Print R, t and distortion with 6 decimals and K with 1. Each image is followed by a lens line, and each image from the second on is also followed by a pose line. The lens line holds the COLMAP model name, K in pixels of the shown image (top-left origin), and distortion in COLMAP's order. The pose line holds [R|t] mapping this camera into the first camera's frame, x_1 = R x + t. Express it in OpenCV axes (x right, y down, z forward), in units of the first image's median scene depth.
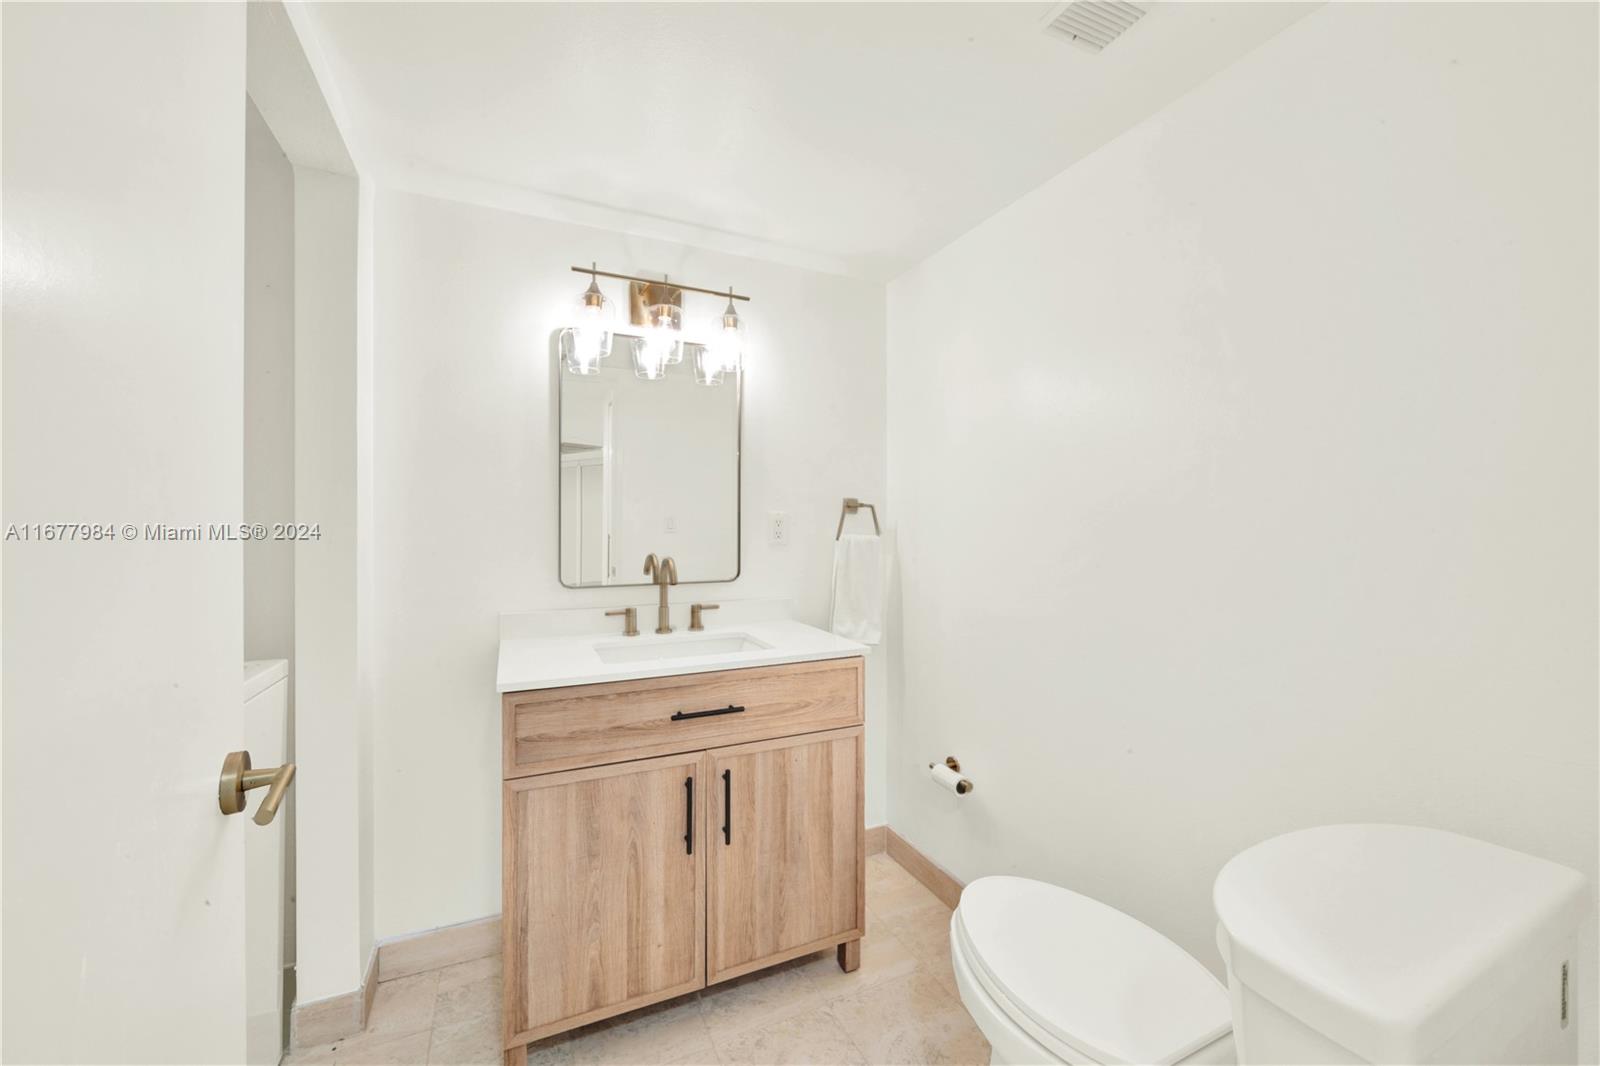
lens RADIAL K [[566.6, 0, 797.7], [0, 566.6, 530.0], [0, 0, 1]] dist [-0.007313, 0.000441]
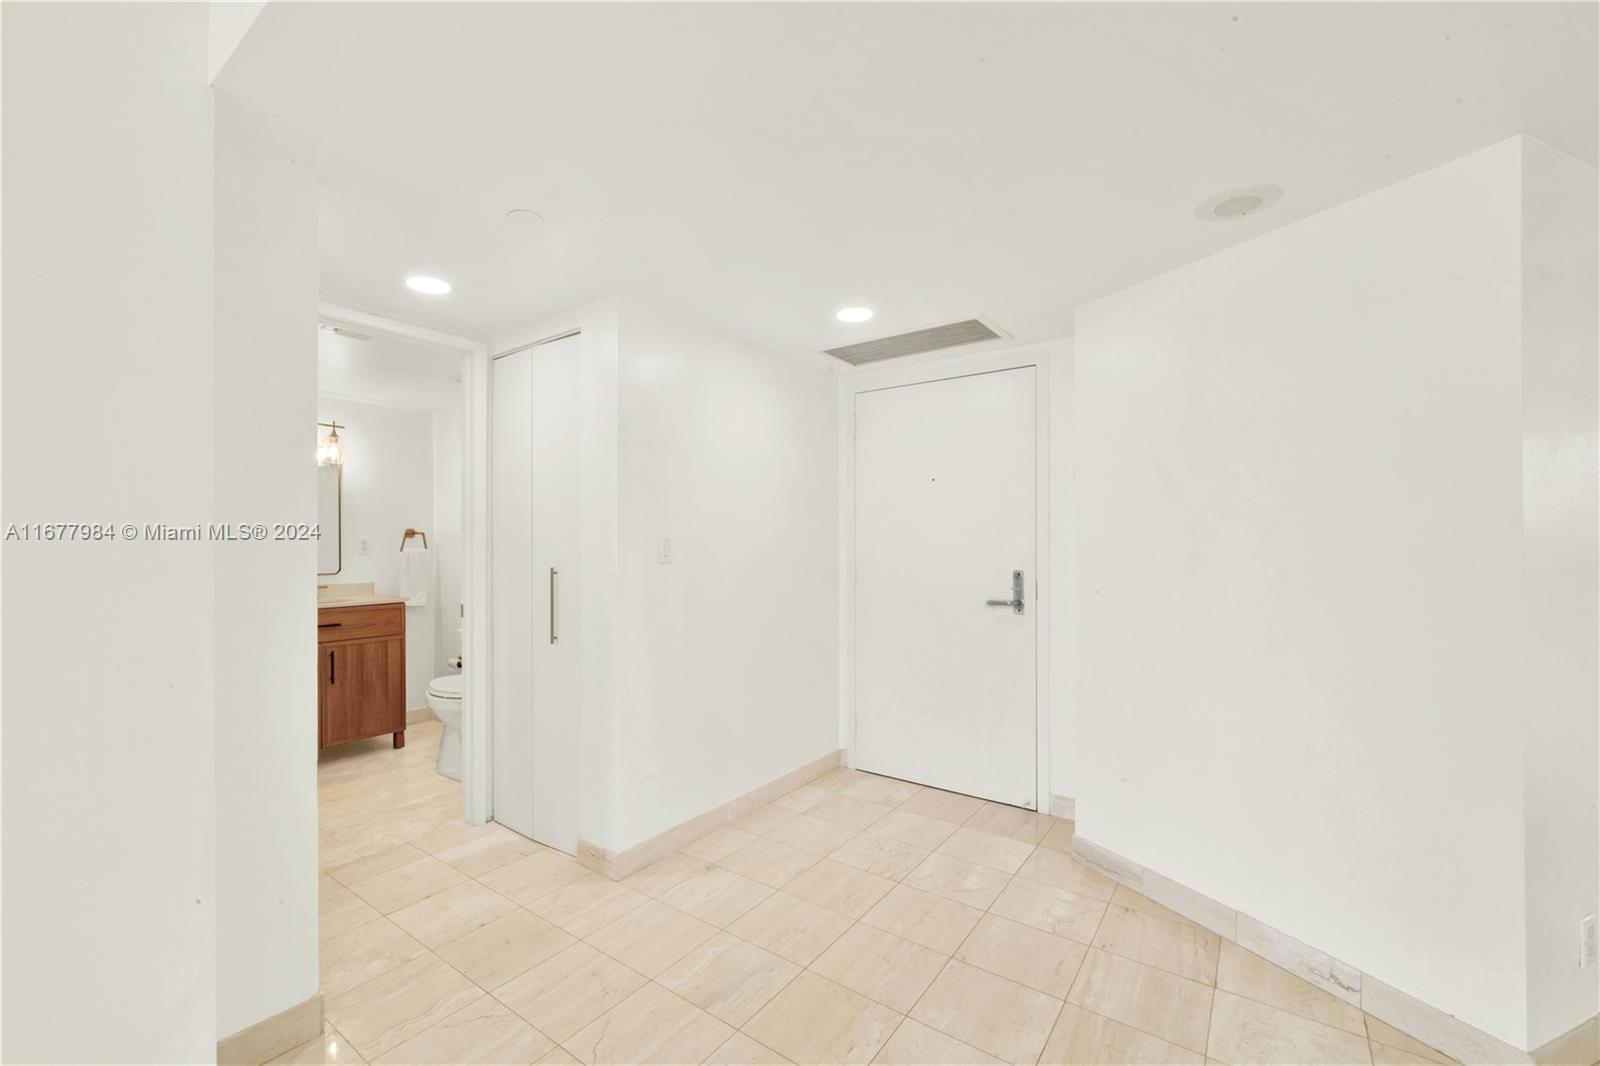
lens RADIAL K [[652.7, 0, 750.3], [0, 652.7, 548.3], [0, 0, 1]] dist [-0.001759, -0.000705]
pose [[0.902979, -0.003704, 0.429669, 0.251400], [0.004438, 0.999990, -0.000706, 0.017656], [-0.429662, 0.002545, 0.902986, -1.960521]]
